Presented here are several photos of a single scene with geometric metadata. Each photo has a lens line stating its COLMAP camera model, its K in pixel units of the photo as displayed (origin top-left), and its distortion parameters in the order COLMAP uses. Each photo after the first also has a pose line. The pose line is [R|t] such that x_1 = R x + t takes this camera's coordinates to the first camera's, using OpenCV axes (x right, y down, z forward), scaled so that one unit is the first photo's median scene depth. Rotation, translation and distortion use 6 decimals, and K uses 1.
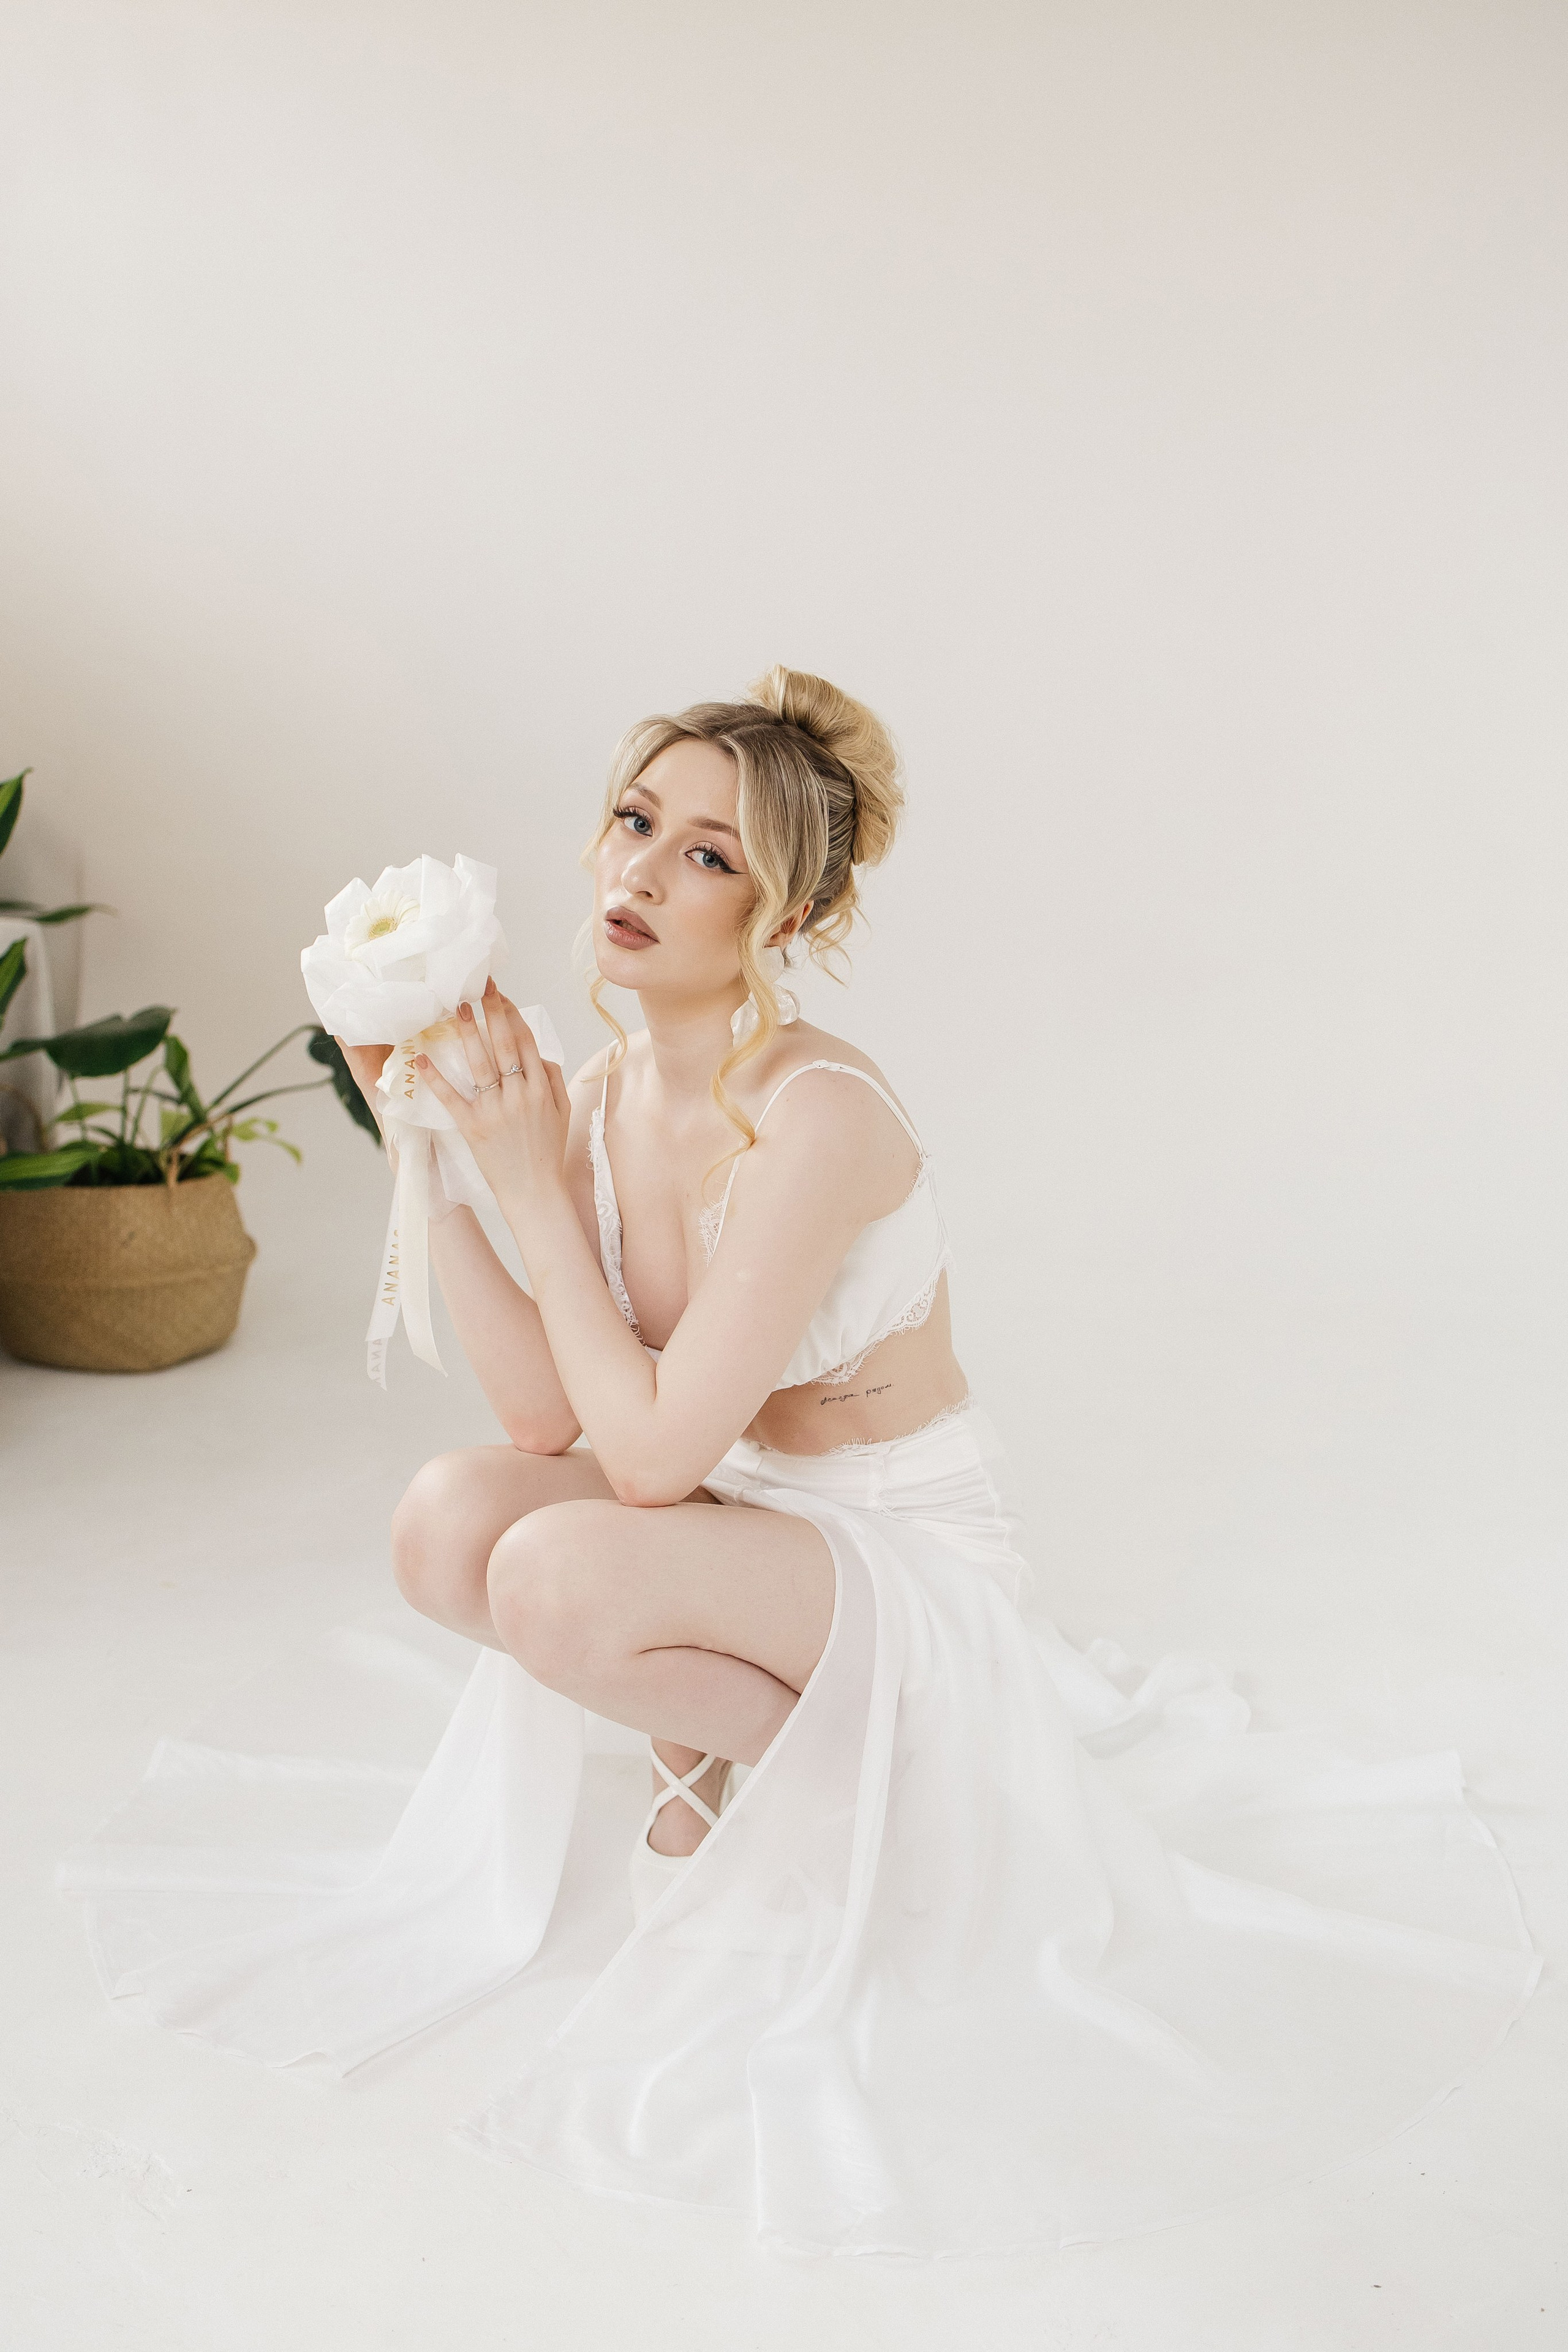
lens RADIAL K [[2307.4, 0, 784.0], [0, 2307.4, 1176.0], [0, 0, 1]] dist [-0.000227, -0.013412]
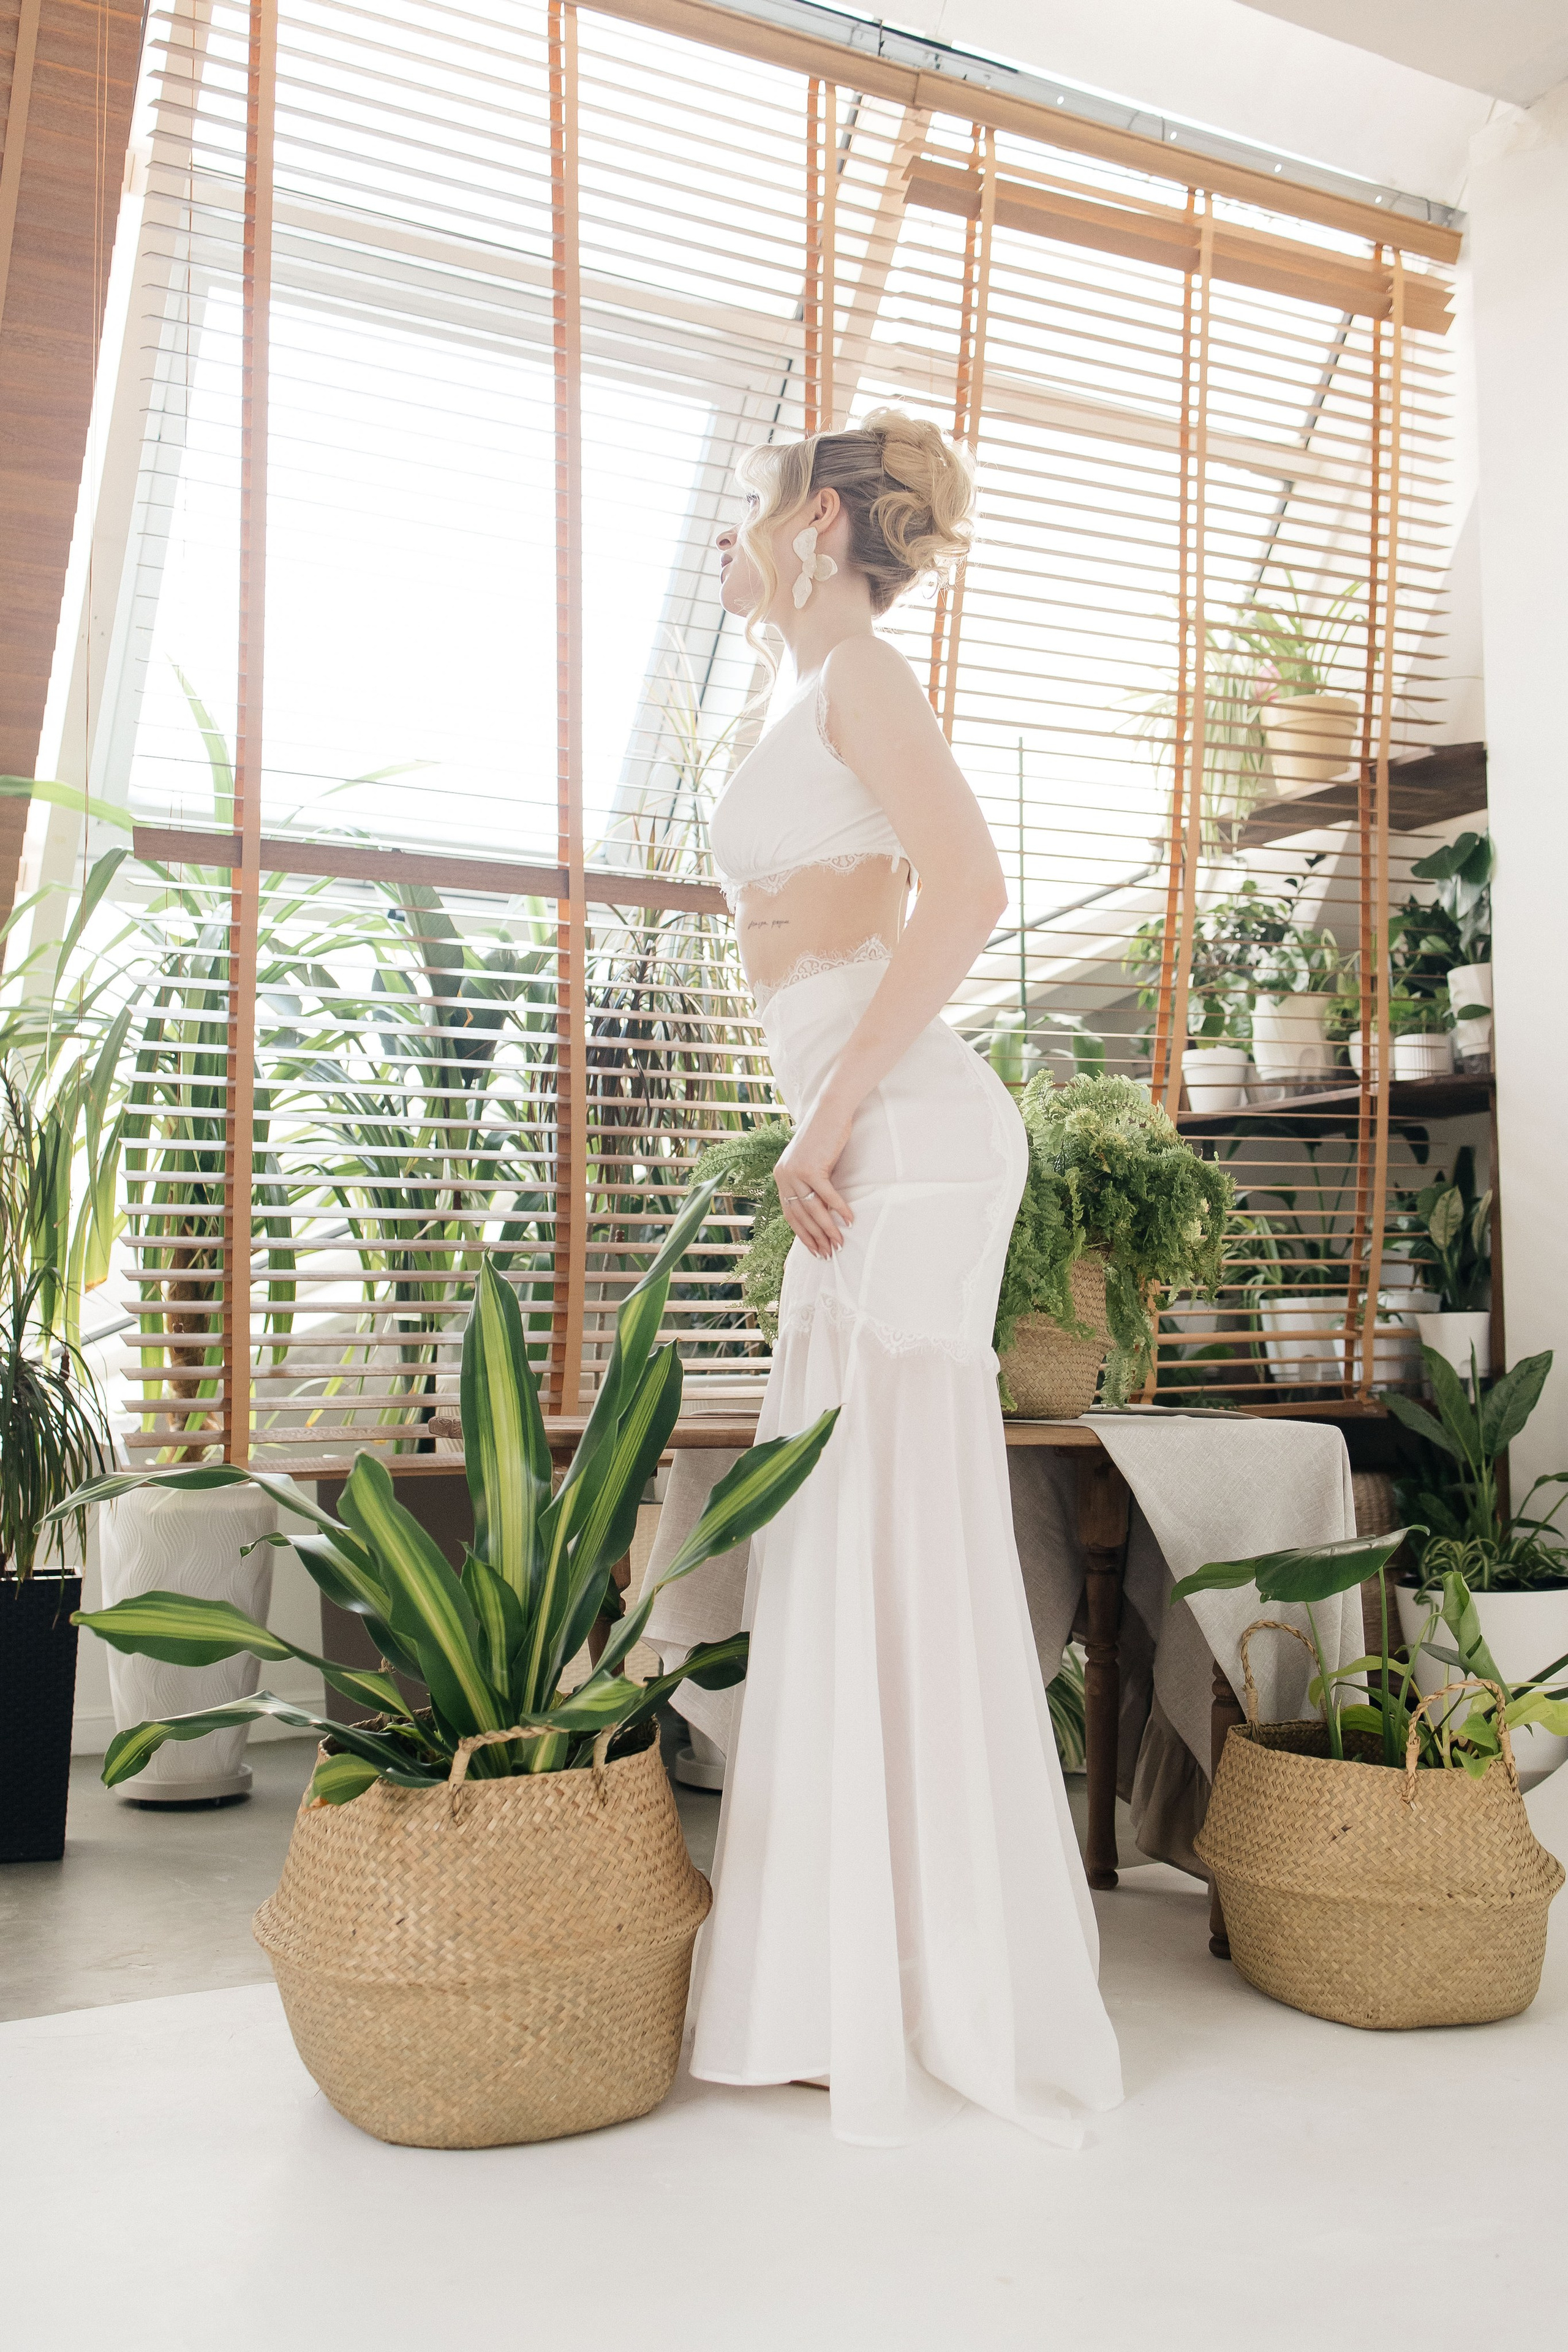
lens RADIAL K [[2302.3, 0, 784.0], [0, 2302.3, 1176.0], [0, 0, 1]] dist [-0.018624, -0.028006]
pose [[0.630720, -0.069772, -0.772867, 0.187793], [-0.175098, 0.957470, -0.229331, 0.025759], [0.755998, 0.279971, 0.591678, 0.365229]]
